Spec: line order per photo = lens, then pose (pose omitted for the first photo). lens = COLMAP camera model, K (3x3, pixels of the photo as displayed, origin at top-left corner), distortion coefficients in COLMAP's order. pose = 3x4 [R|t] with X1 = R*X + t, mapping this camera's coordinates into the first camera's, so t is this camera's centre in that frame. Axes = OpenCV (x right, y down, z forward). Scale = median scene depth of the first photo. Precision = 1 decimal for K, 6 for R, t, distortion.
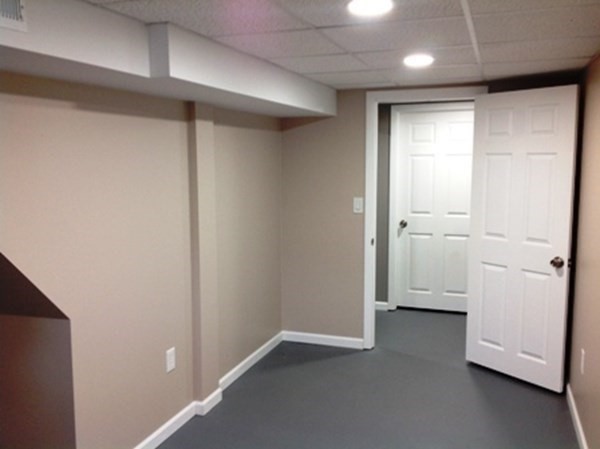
lens RADIAL K [[566.4, 0, 300.0], [0, 566.4, 224.5], [0, 0, 1]] dist [0.145921, -0.360728]
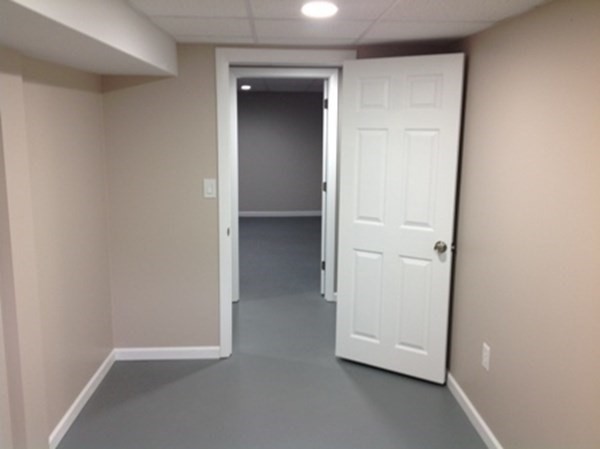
lens RADIAL K [[566.4, 0, 300.0], [0, 566.4, 224.5], [0, 0, 1]] dist [0.145921, -0.360728]
pose [[0.924703, -0.053022, 0.376980, -0.100748], [0.030970, 0.997448, 0.064324, -0.034222], [-0.379428, -0.047805, 0.923985, 0.209042]]
